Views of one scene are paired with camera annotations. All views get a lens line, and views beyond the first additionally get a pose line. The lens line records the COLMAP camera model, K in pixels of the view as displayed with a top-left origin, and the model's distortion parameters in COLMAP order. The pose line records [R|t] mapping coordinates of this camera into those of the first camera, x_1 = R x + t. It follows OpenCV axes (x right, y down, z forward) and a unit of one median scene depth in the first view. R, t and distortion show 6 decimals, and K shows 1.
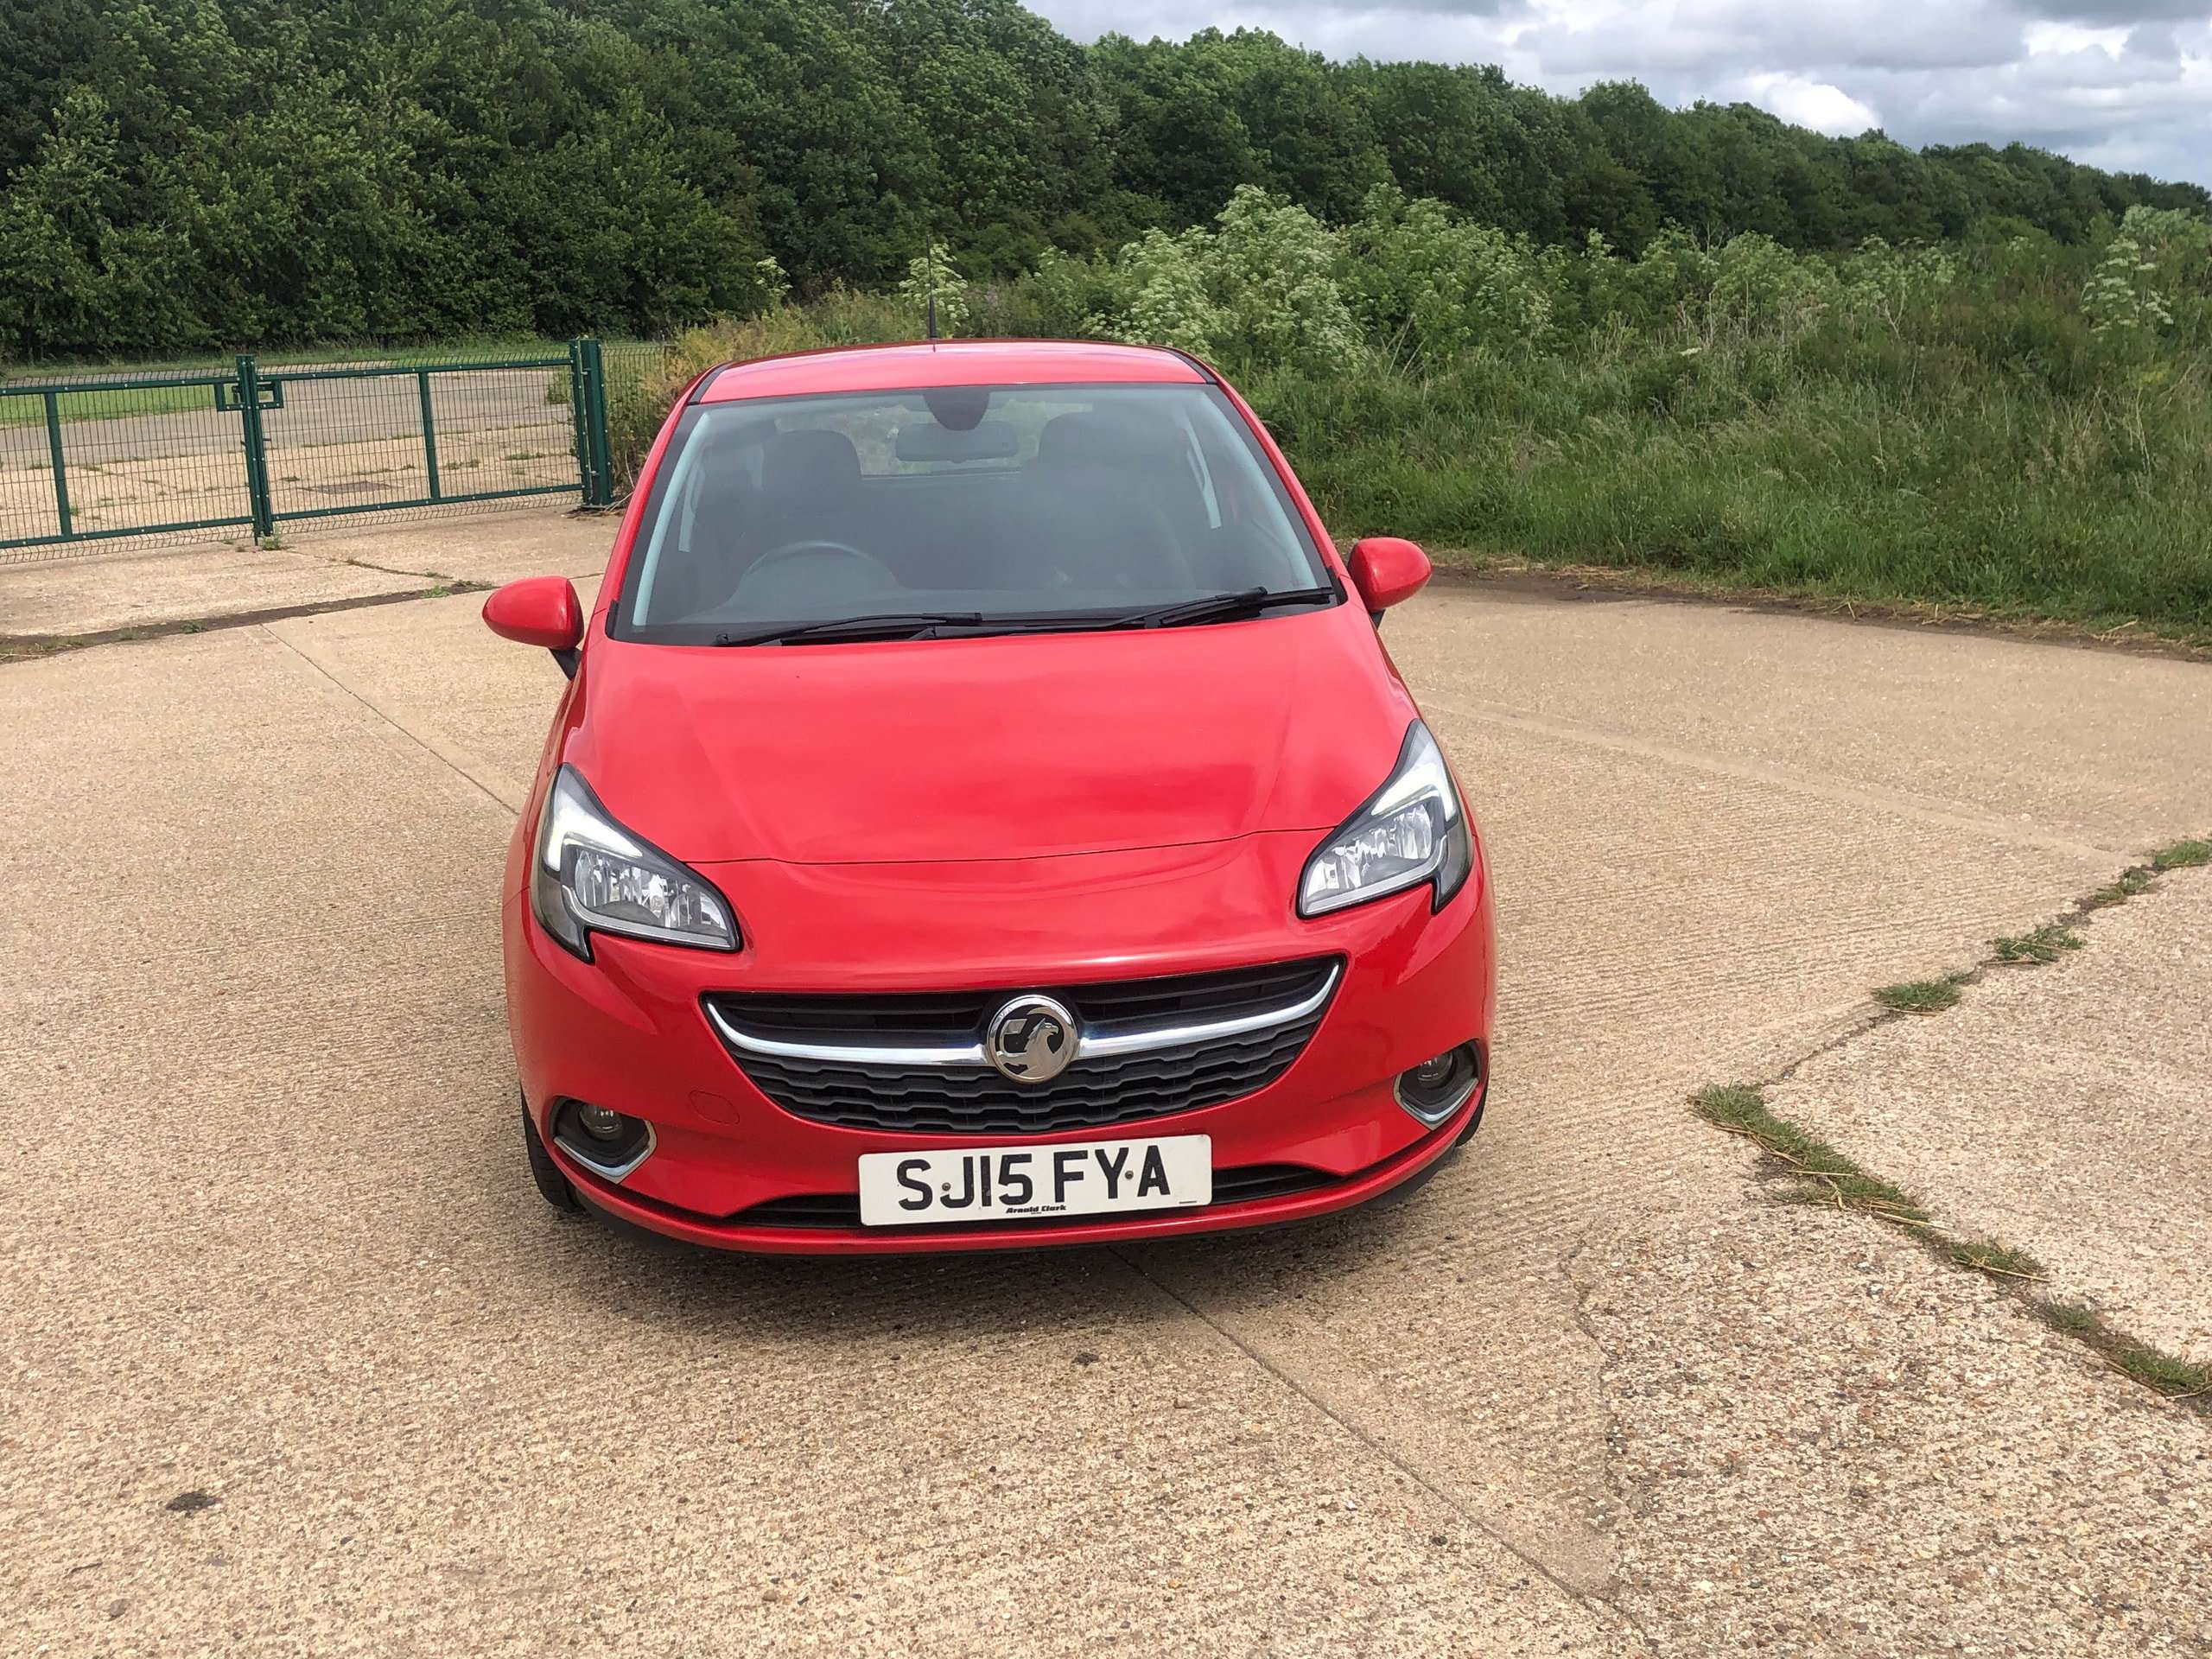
lens RADIAL K [[2404.5, 0, 1077.1], [0, 2404.5, 825.0], [0, 0, 1]] dist [0.011020, -0.019887]
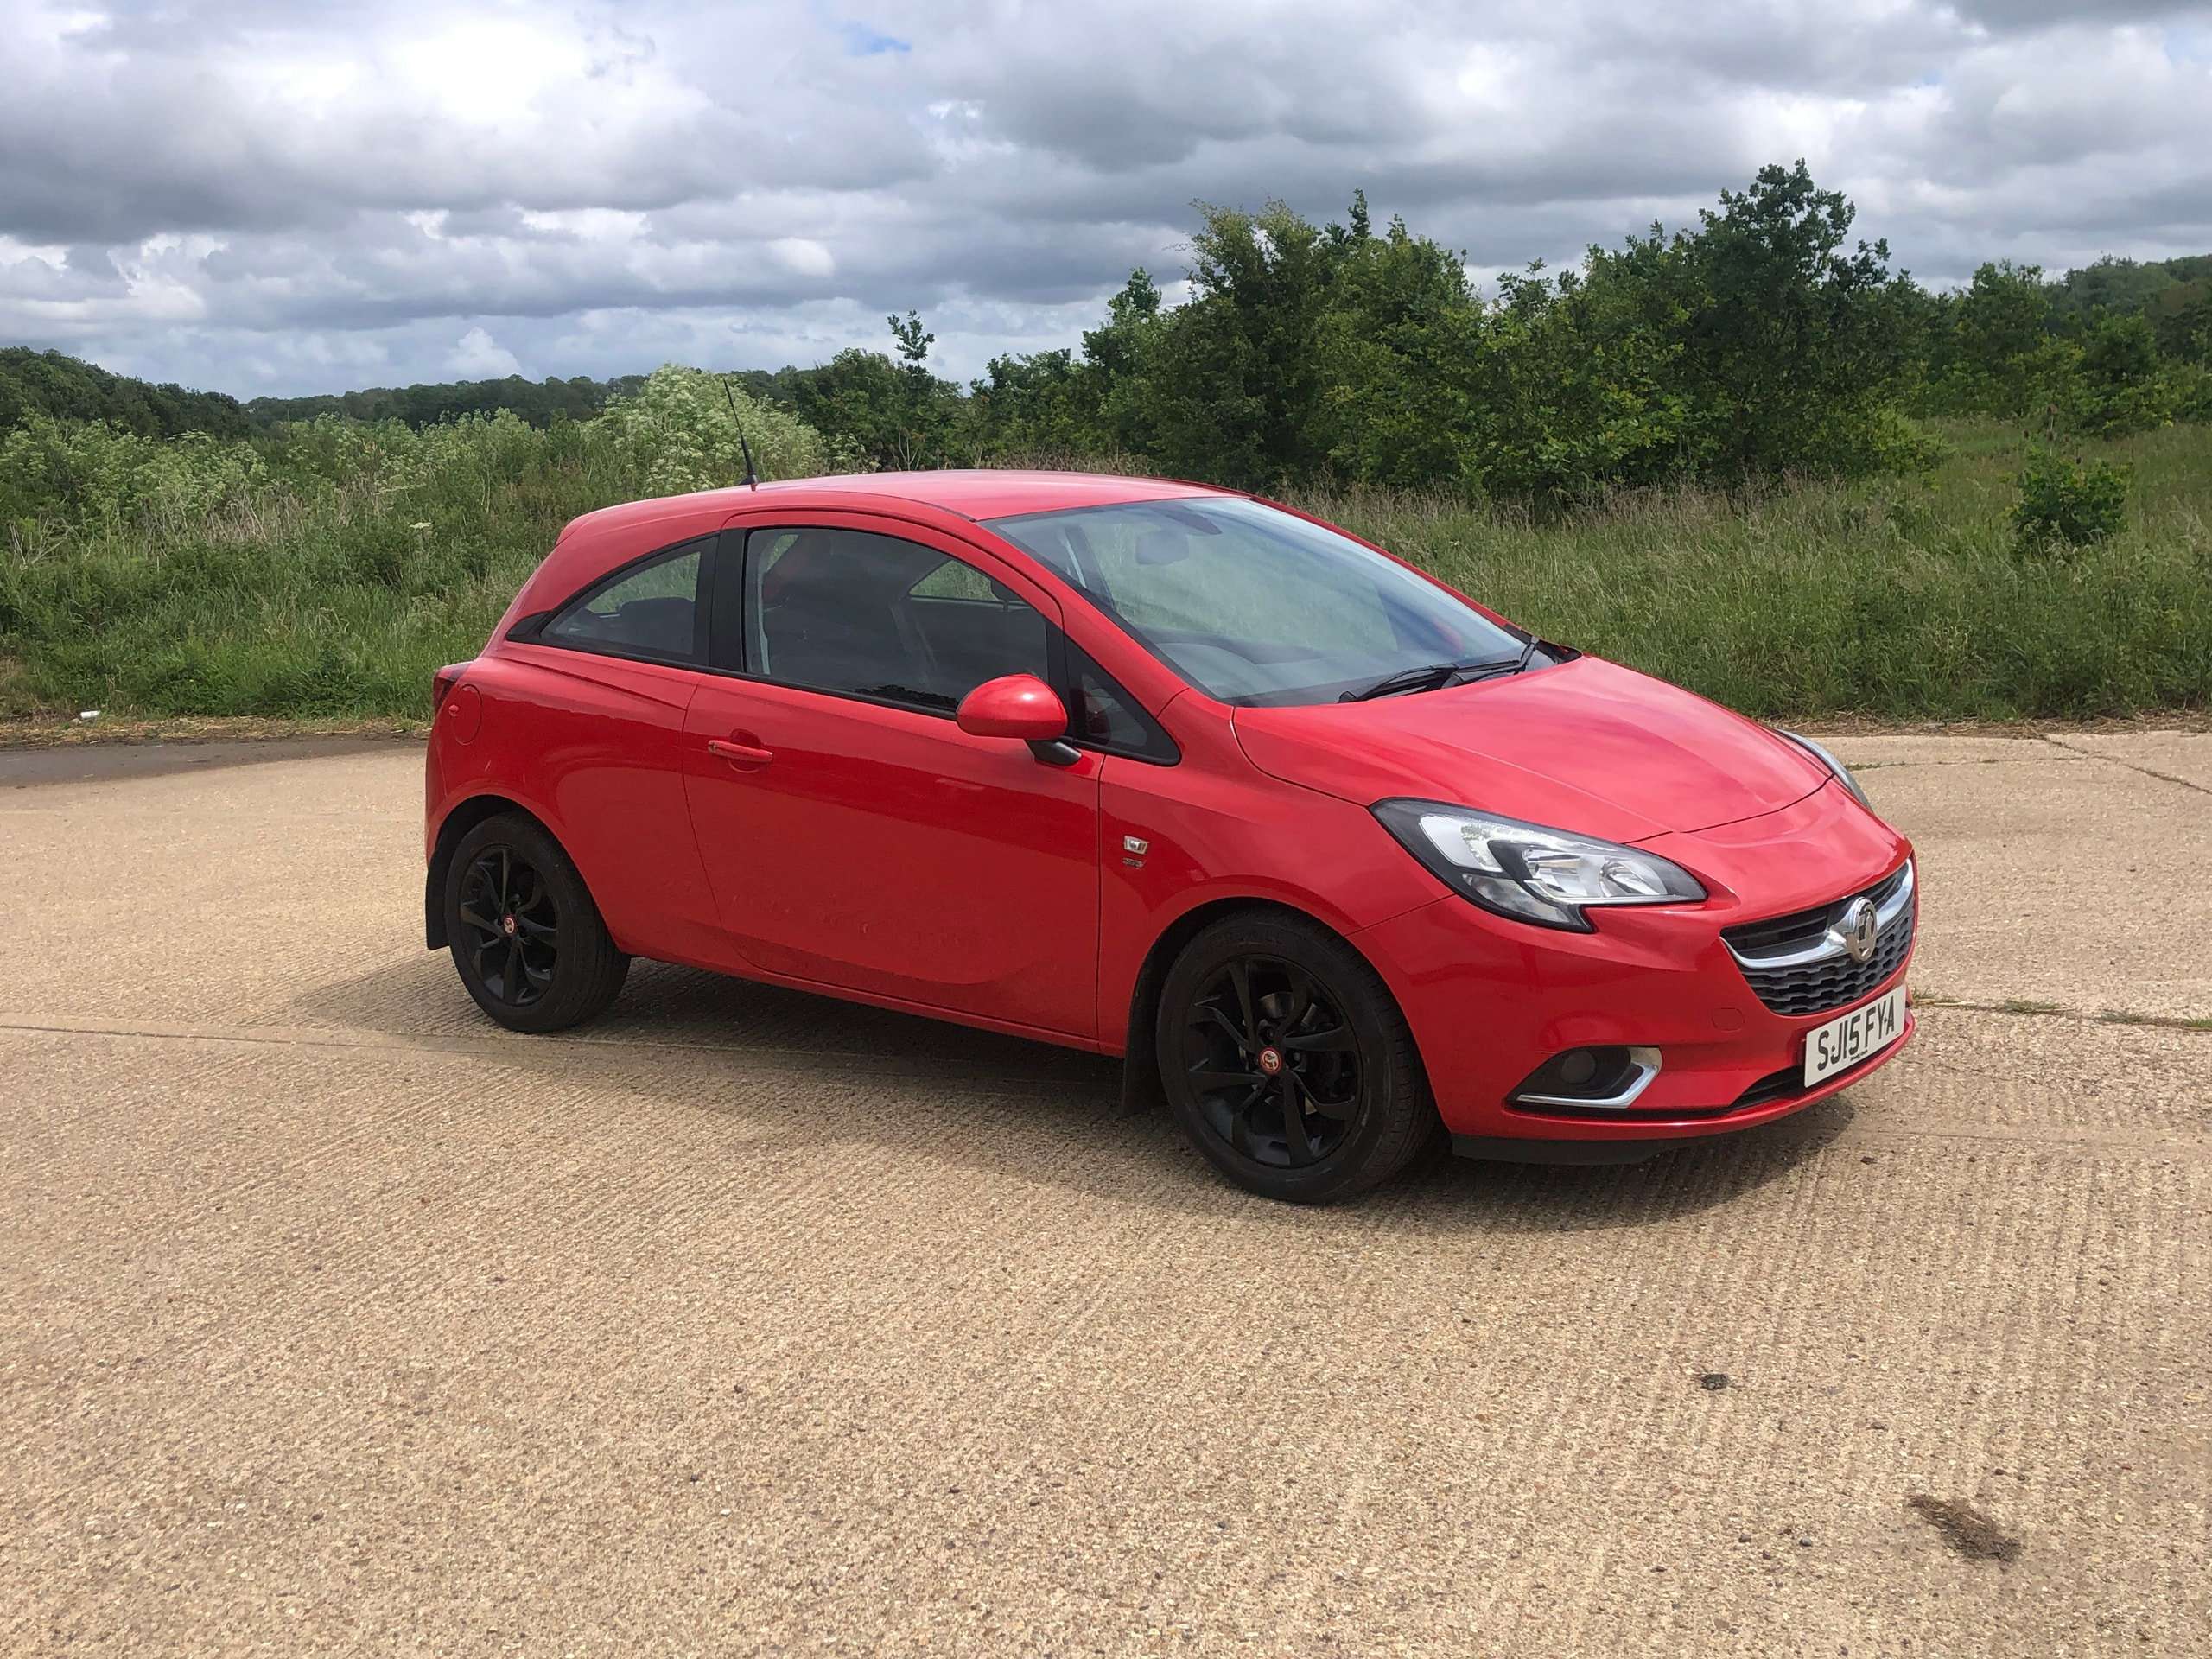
lens RADIAL K [[2364.9, 0, 1099.4], [0, 2364.9, 827.0], [0, 0, 1]] dist [0.080257, -0.195244]
pose [[0.699376, -0.103836, 0.707171, -1.272368], [0.160307, 0.986973, -0.013620, -0.020658], [-0.696545, 0.122890, 0.706911, 0.322668]]
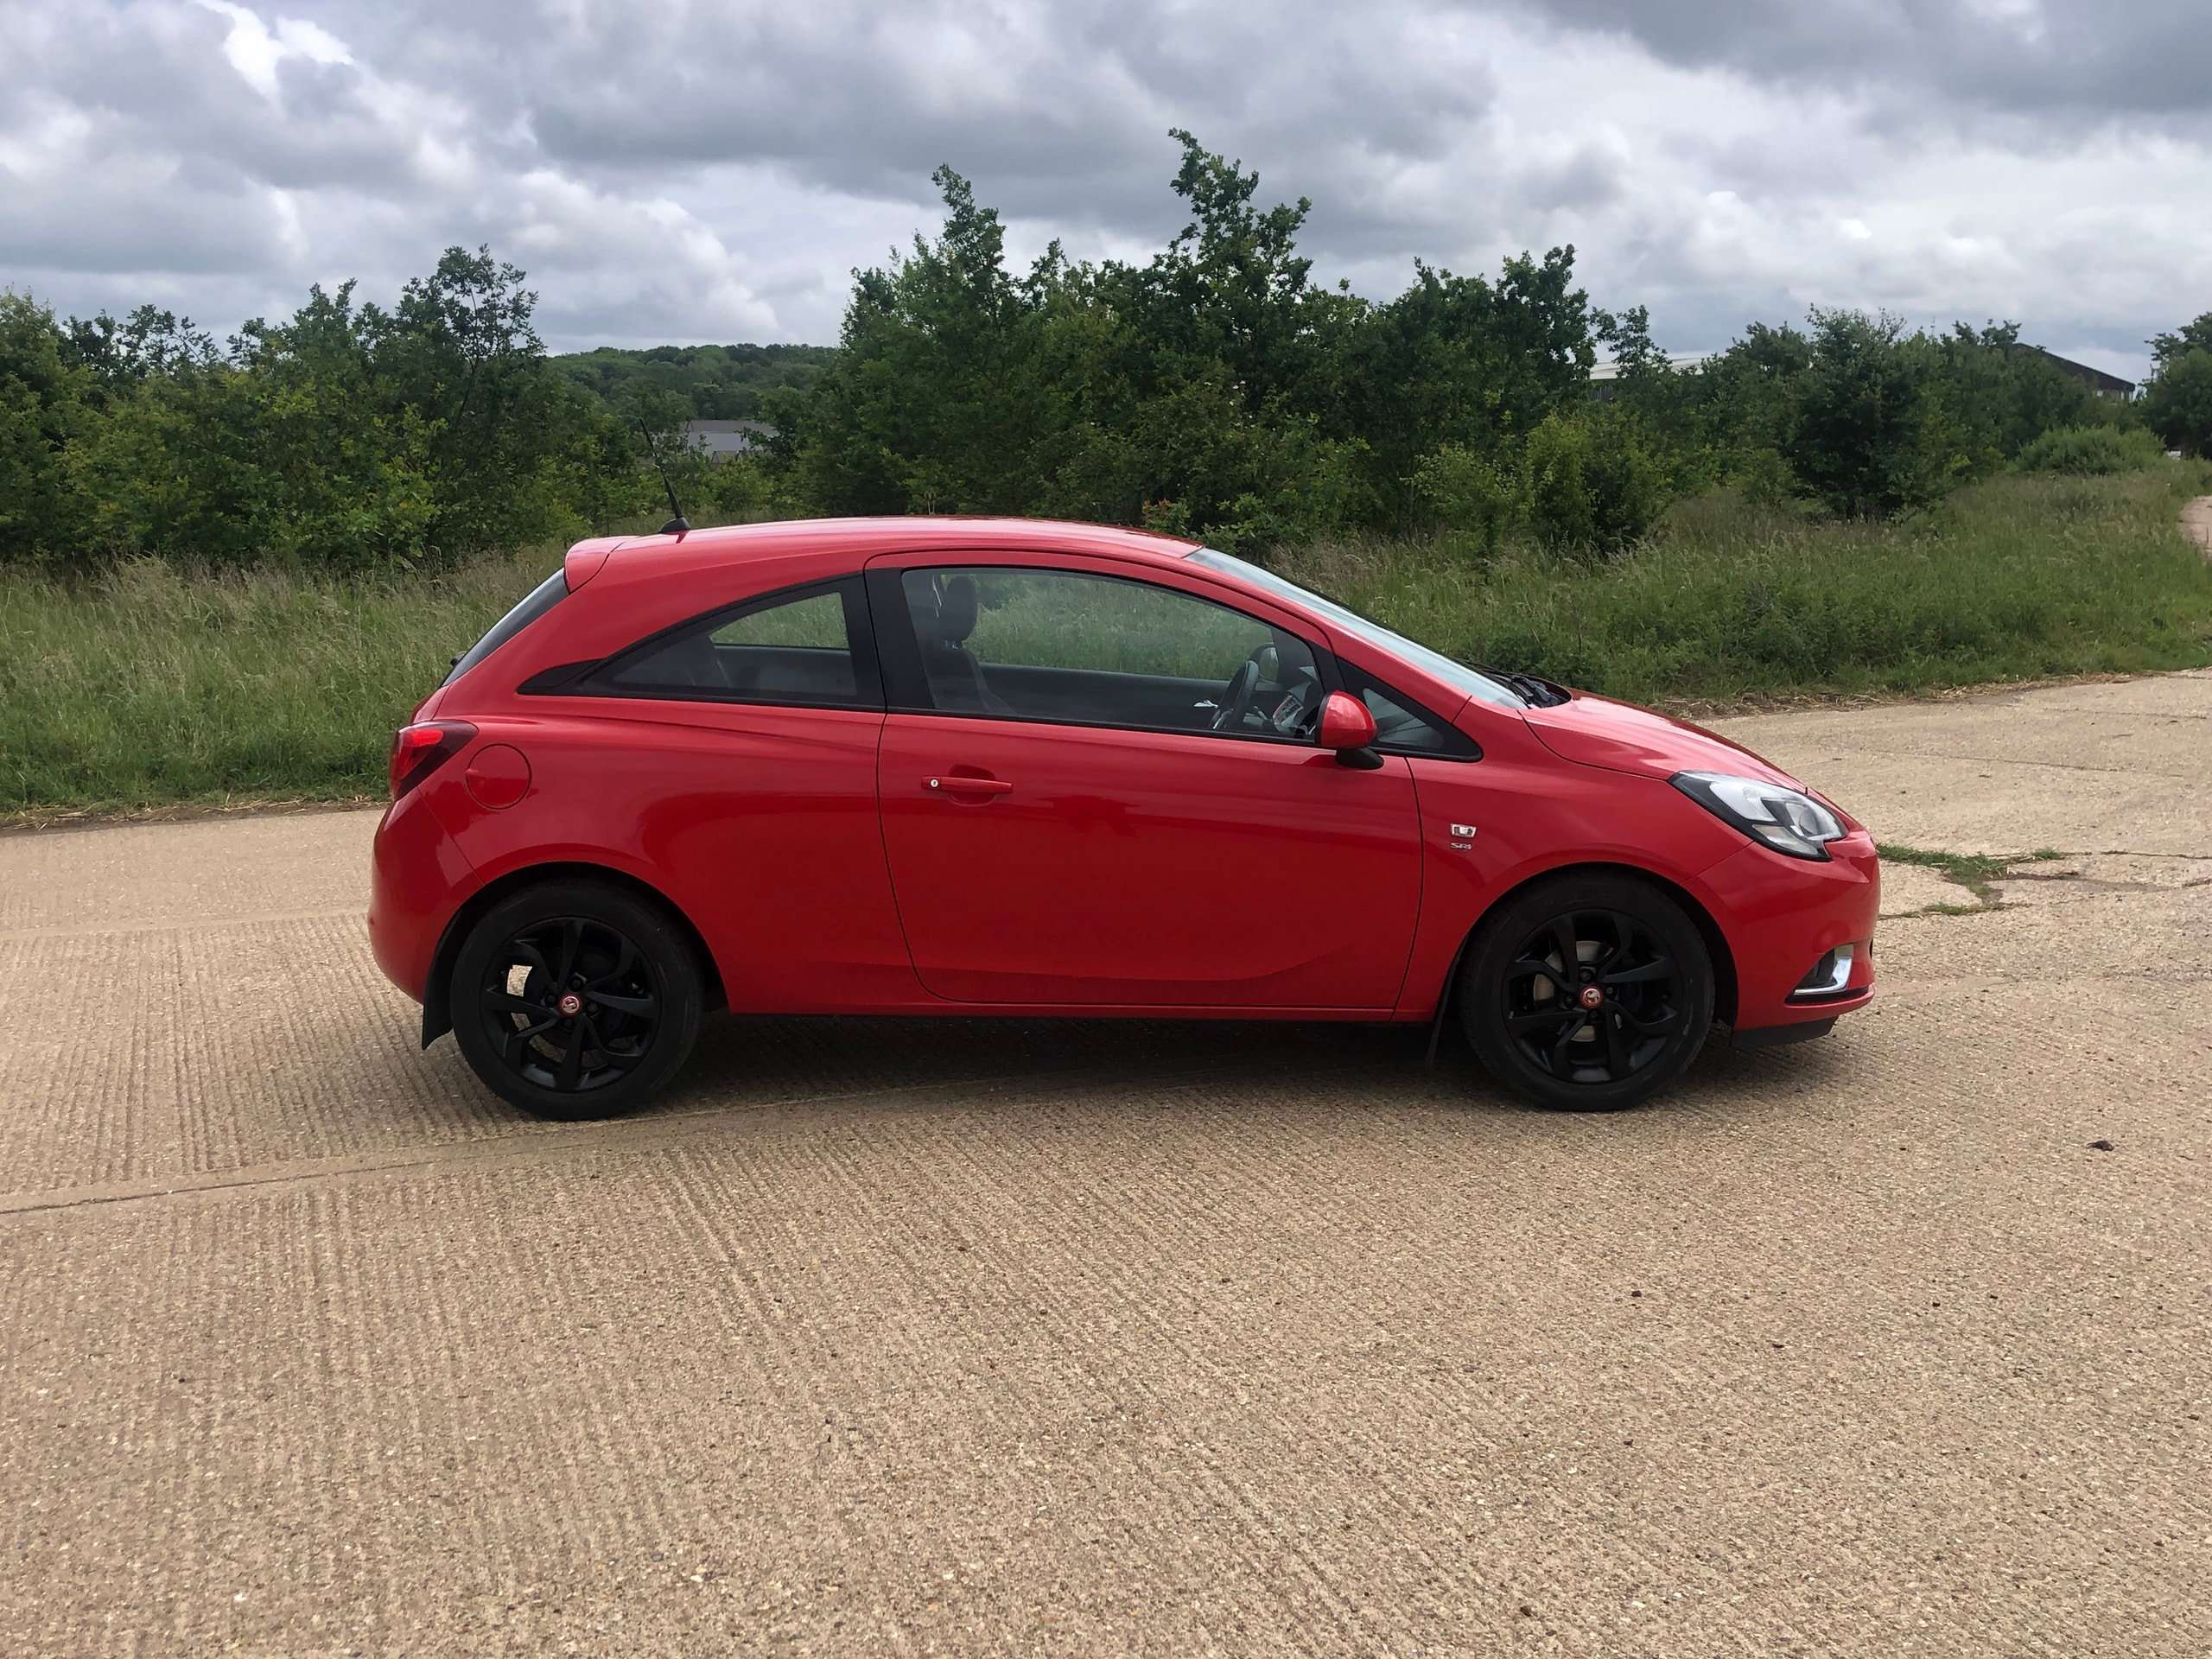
lens RADIAL K [[2400.2, 0, 1105.9], [0, 2400.2, 717.7], [0, 0, 1]] dist [0.053676, -0.014133]
pose [[0.070720, -0.061477, 0.995600, -1.931427], [0.219644, 0.974561, 0.044576, -0.227254], [-0.973014, 0.215525, 0.082424, 1.370833]]
